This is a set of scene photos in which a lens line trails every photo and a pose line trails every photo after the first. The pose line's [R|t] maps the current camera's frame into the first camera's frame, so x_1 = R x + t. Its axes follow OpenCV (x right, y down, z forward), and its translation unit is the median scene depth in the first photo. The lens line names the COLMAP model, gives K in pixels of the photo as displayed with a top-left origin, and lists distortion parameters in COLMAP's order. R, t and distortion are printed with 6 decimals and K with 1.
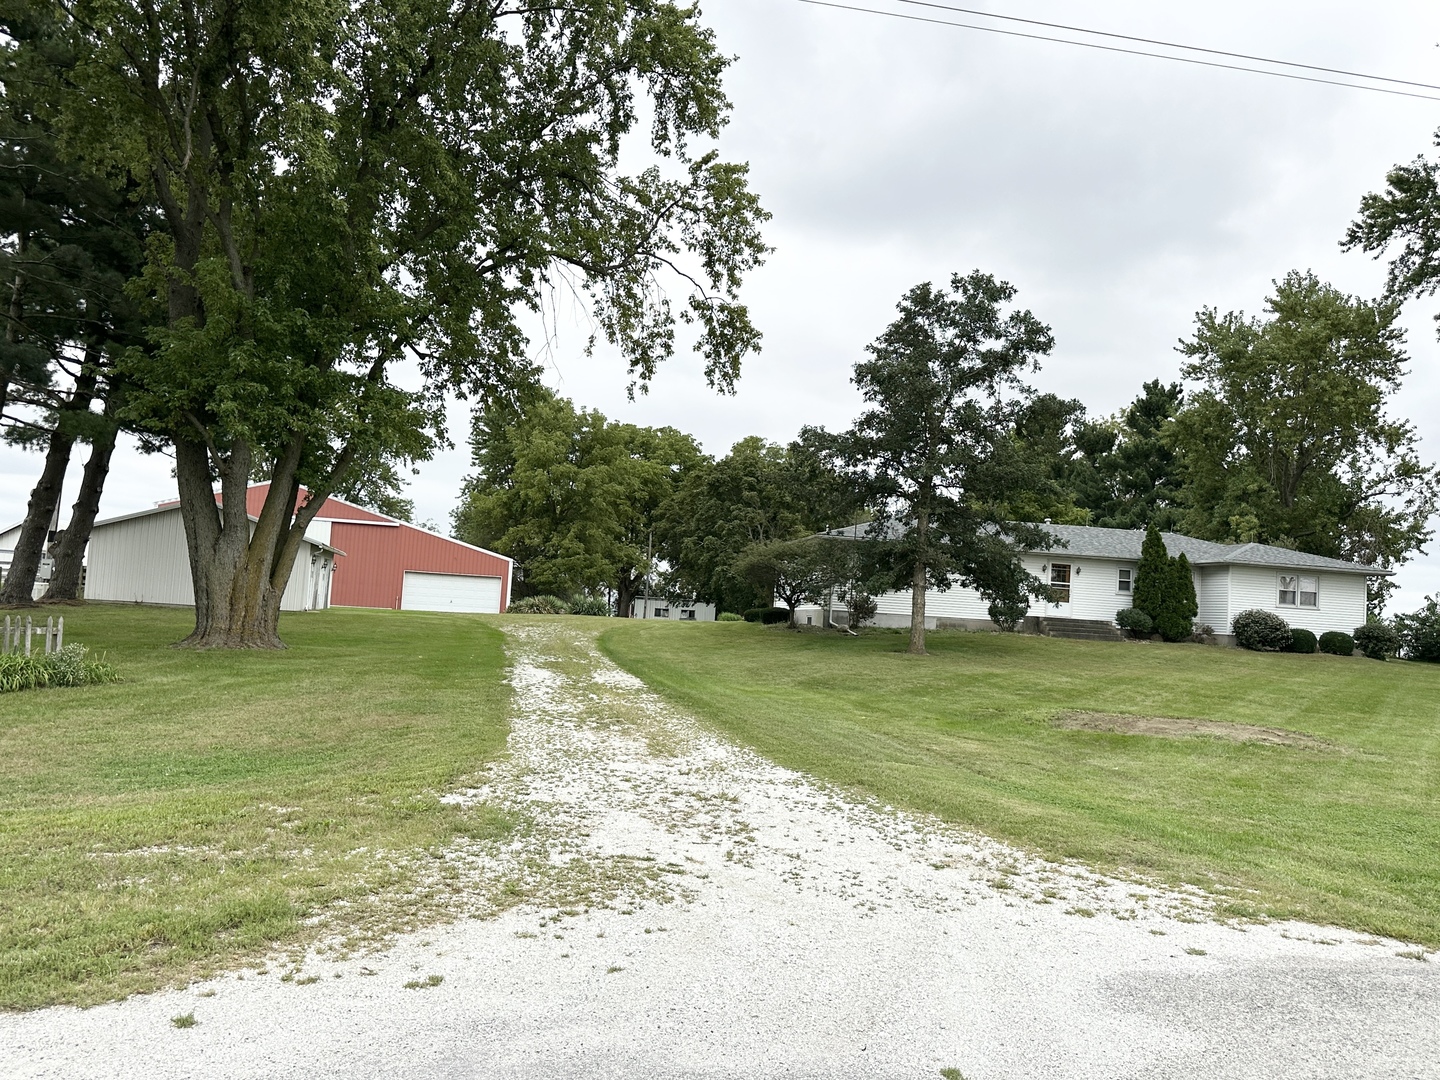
lens RADIAL K [[1157.4, 0, 720.0], [0, 1157.4, 540.0], [0, 0, 1]] dist [0.092141, 0.002246]
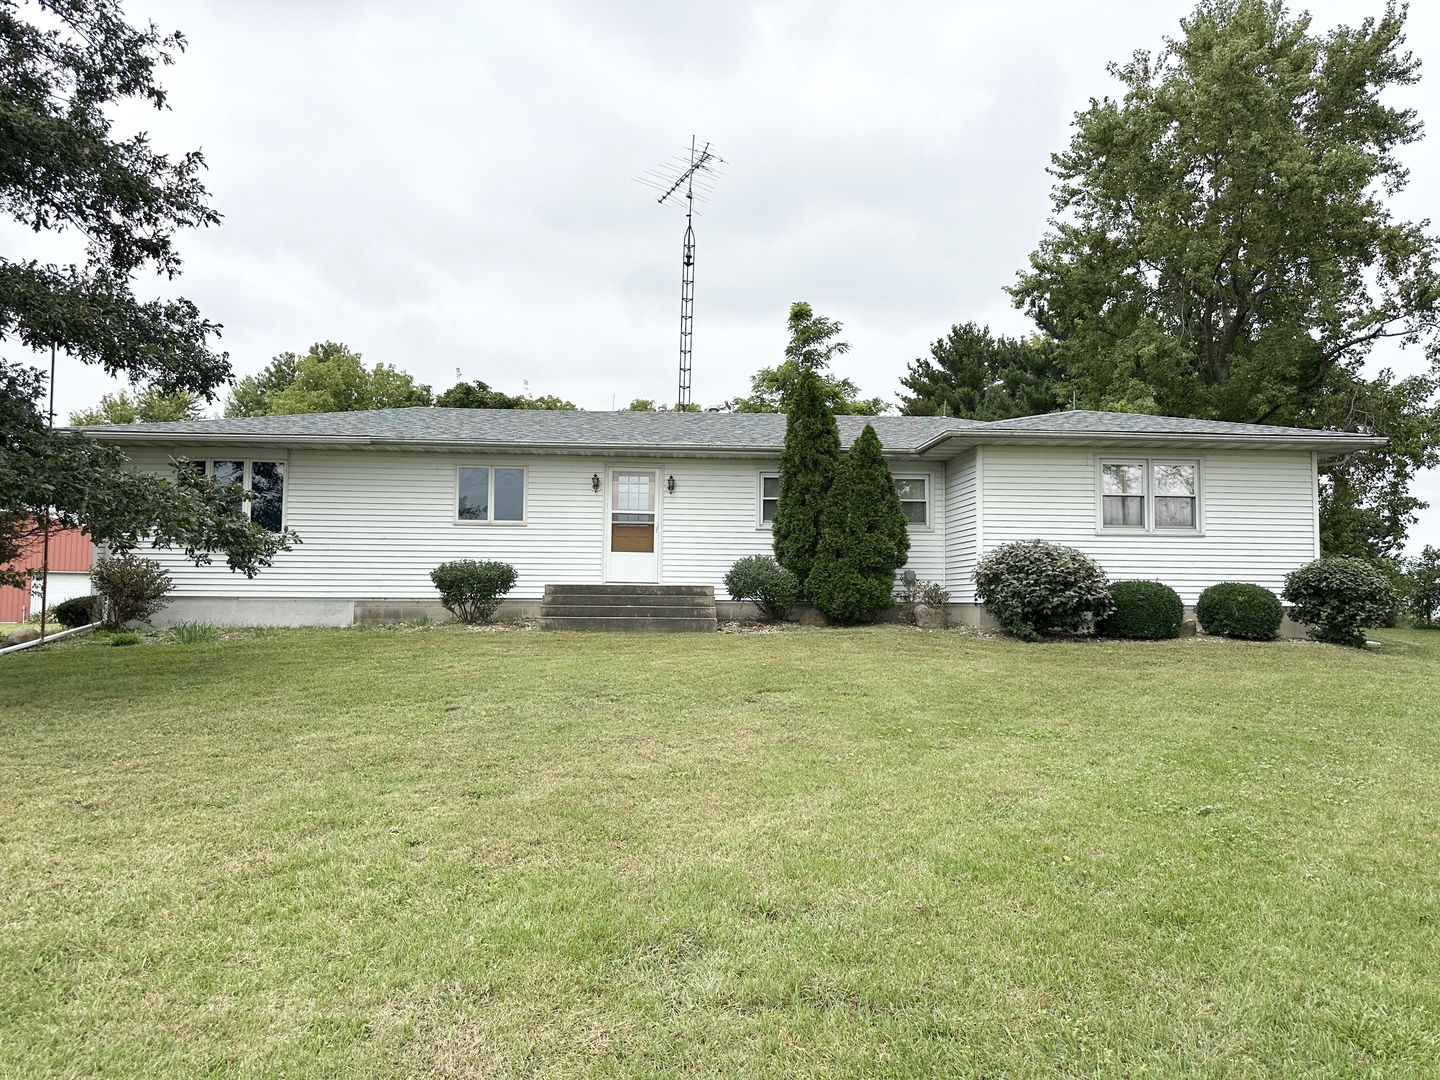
lens RADIAL K [[1004.2, 0, 720.0], [0, 1004.2, 540.0], [0, 0, 1]] dist [0.165079, -0.090366]
pose [[0.994481, -0.055014, -0.089334, 0.365325], [0.054767, 0.998486, -0.005213, 0.052869], [0.089485, 0.000292, 0.995988, 0.606554]]
